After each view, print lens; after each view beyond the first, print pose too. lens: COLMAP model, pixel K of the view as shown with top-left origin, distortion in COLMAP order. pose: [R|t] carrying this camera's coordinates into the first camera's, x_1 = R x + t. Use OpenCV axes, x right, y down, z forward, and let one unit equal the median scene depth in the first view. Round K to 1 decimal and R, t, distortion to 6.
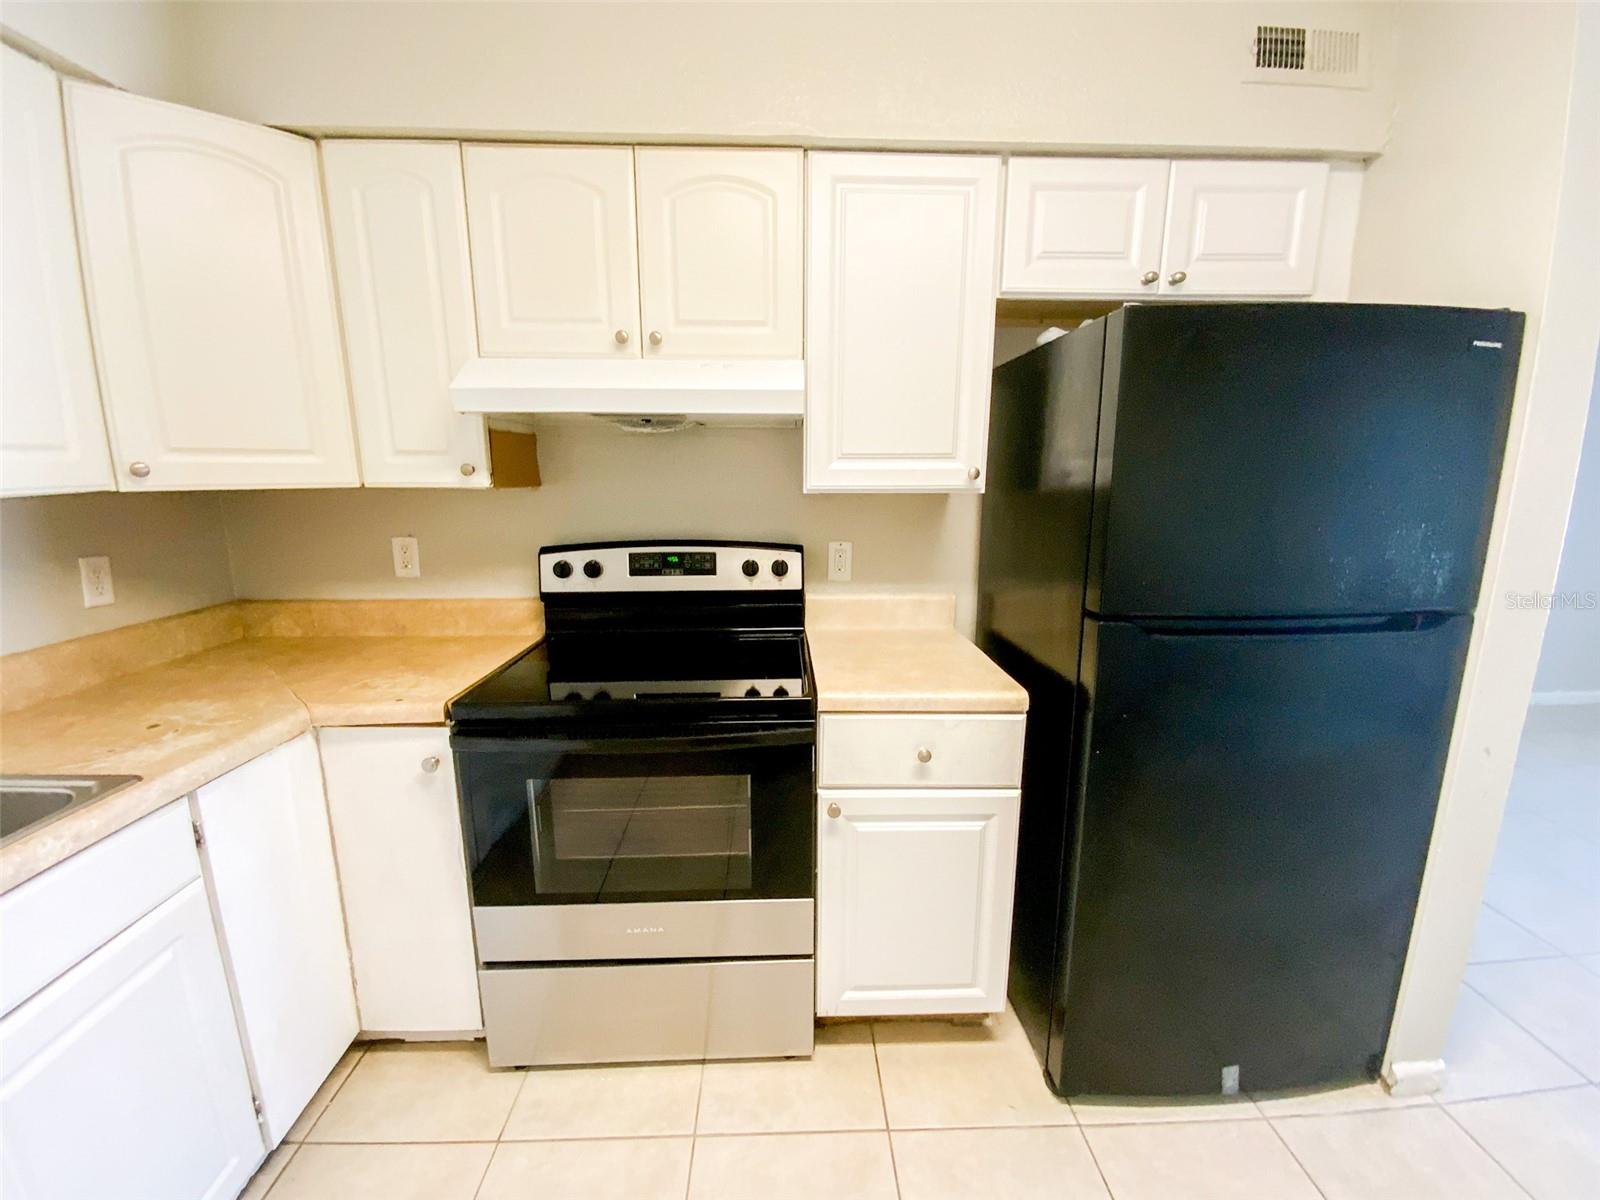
lens RADIAL K [[656.9, 0, 801.9], [0, 656.9, 604.0], [0, 0, 1]] dist [0.028429, -0.021500]
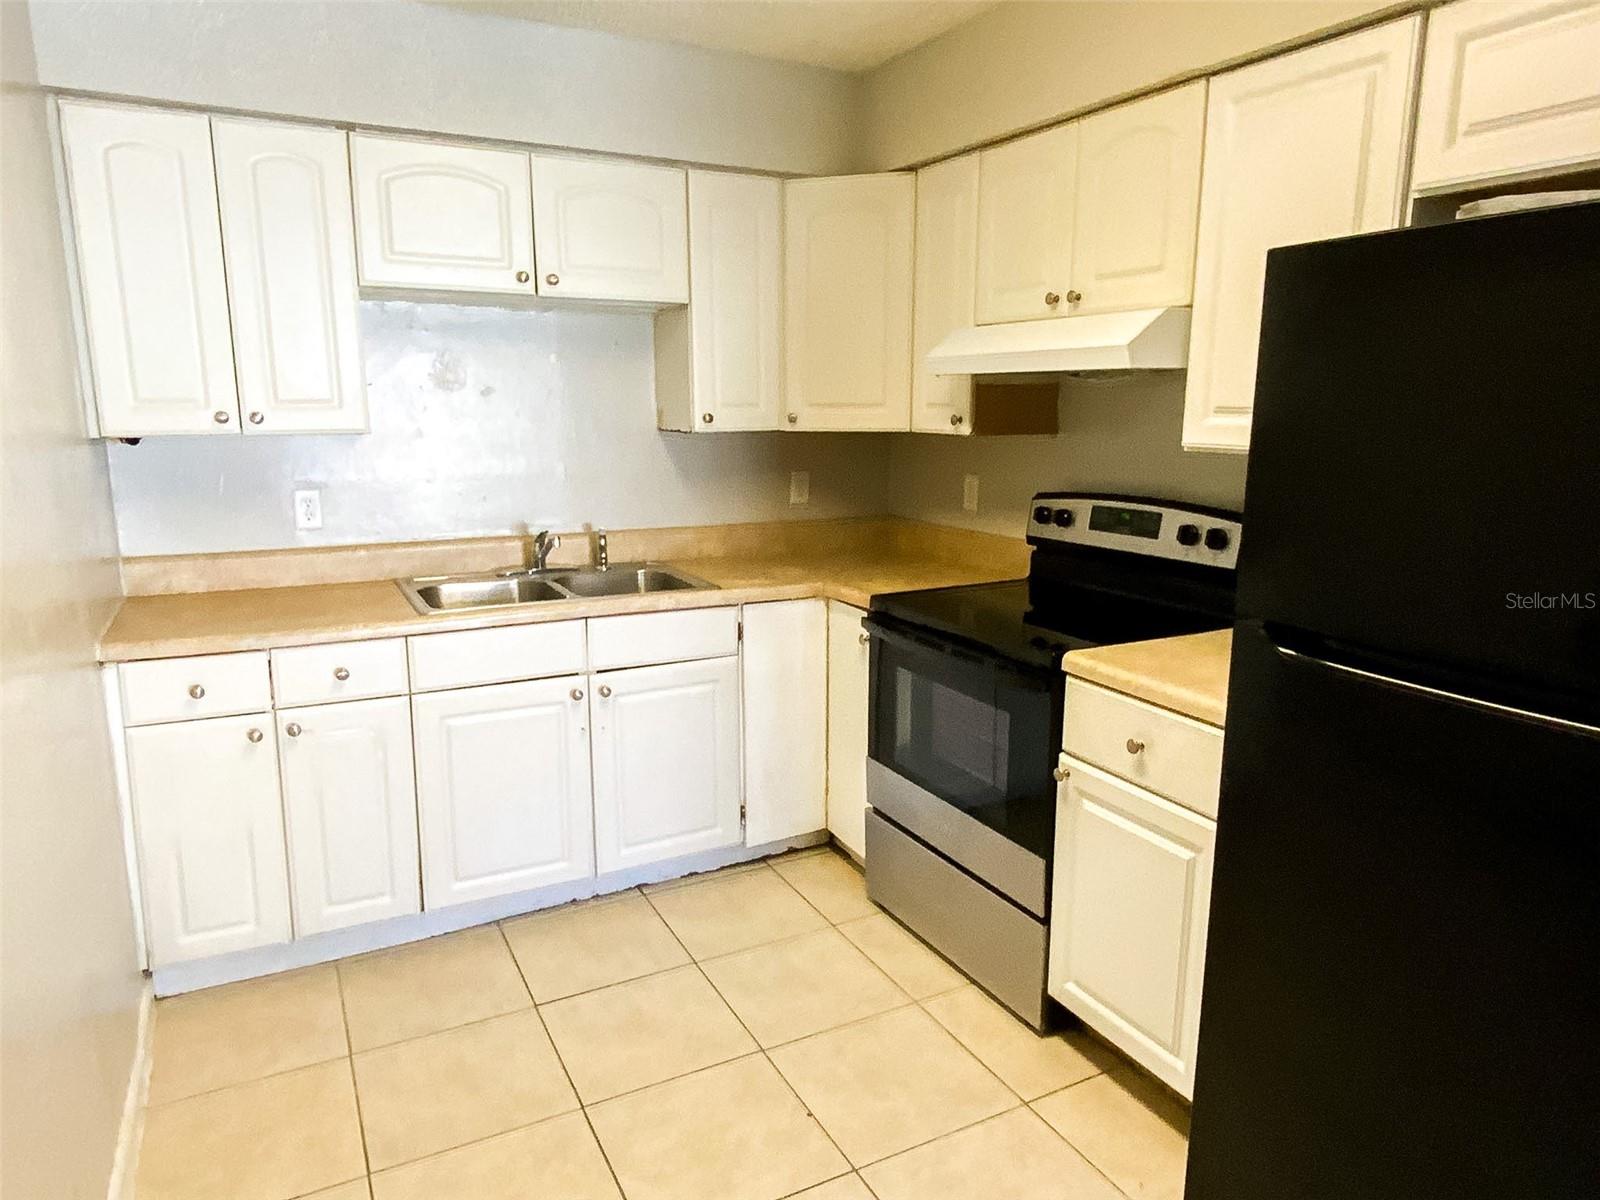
lens RADIAL K [[1009.4, 0, 800.0], [0, 1009.4, 600.0], [0, 0, 1]] dist [0.090077, -0.128631]
pose [[0.437864, 0.175460, -0.881753, 1.077763], [-0.176121, 0.978508, 0.107255, -0.031214], [0.881621, 0.108332, 0.459356, -0.059818]]
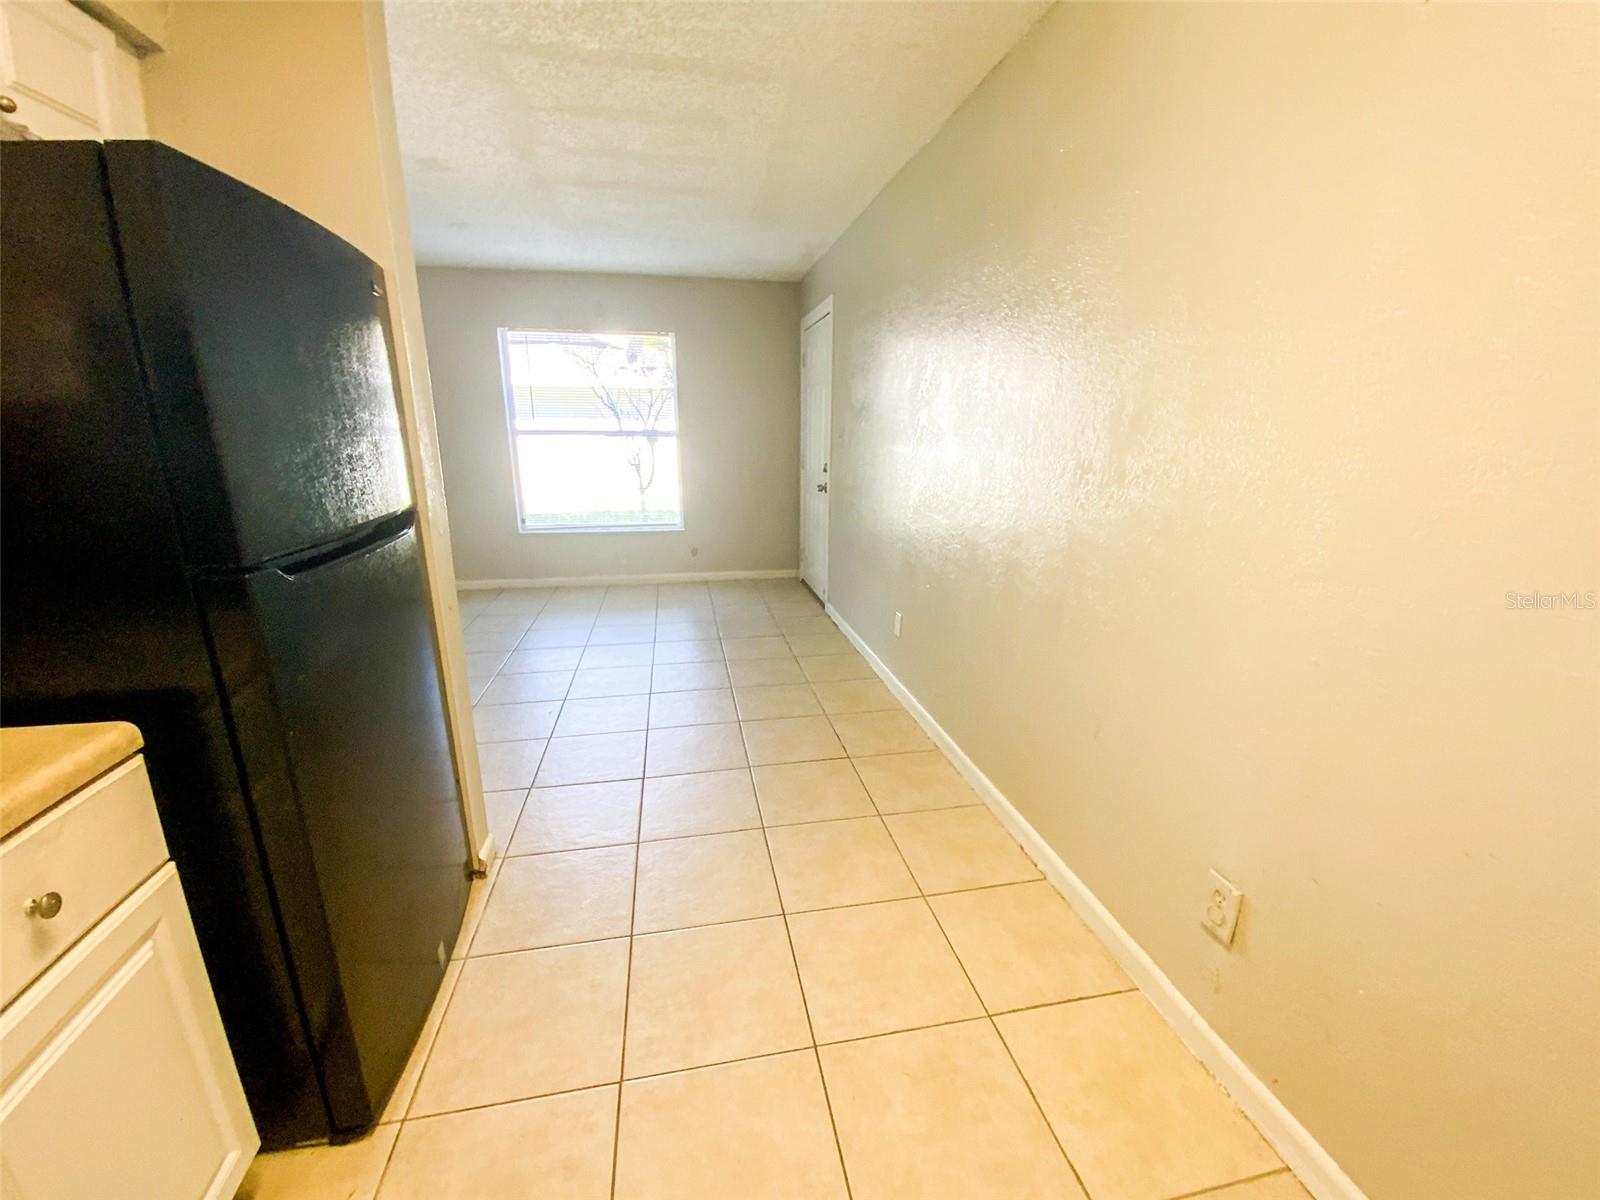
lens RADIAL K [[656.9, 0, 801.9], [0, 656.9, 604.0], [0, 0, 1]] dist [0.028429, -0.021500]
pose [[-0.171127, -0.251107, 0.952712, -0.330370], [0.188025, 0.940881, 0.281762, -0.032332], [-0.967141, 0.227351, -0.113796, 0.373119]]
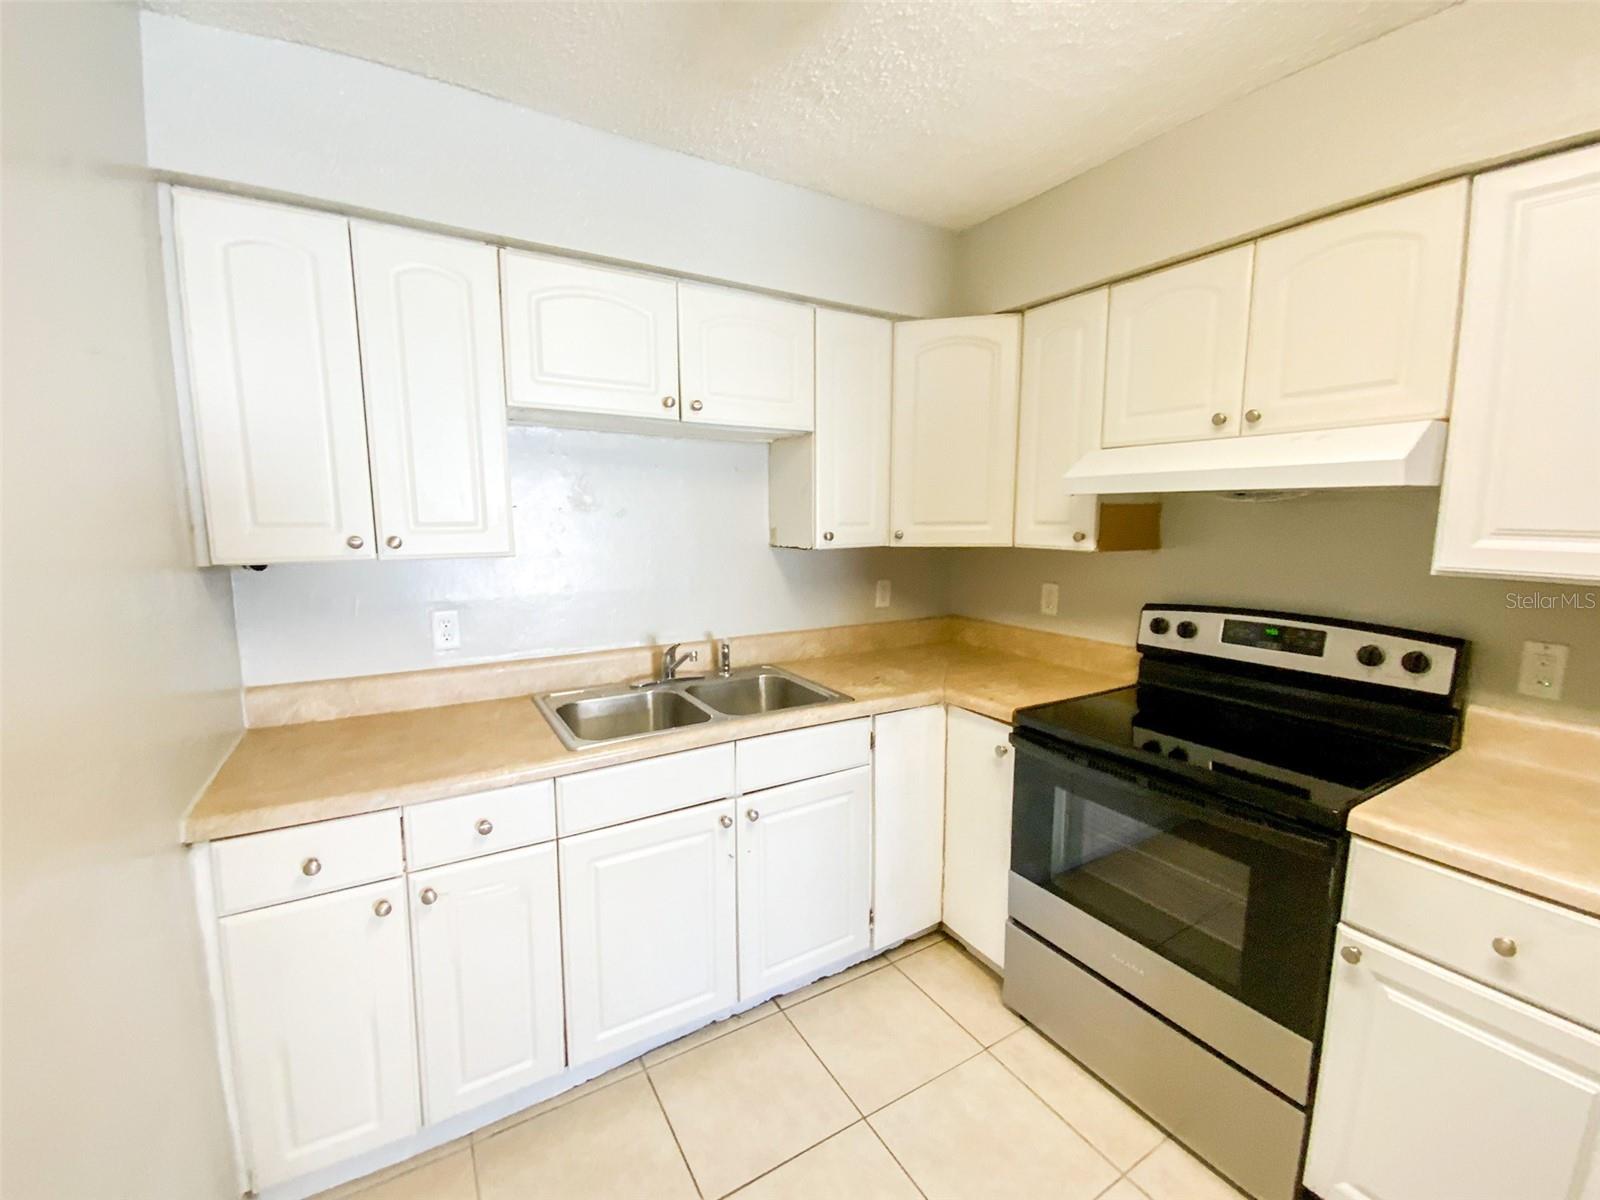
lens RADIAL K [[656.9, 0, 801.9], [0, 656.9, 604.0], [0, 0, 1]] dist [0.028429, -0.021500]
pose [[0.491067, 0.115753, -0.863397, 0.349789], [-0.167697, 0.985155, 0.036697, -0.035648], [0.854828, 0.126769, 0.503188, -0.070311]]
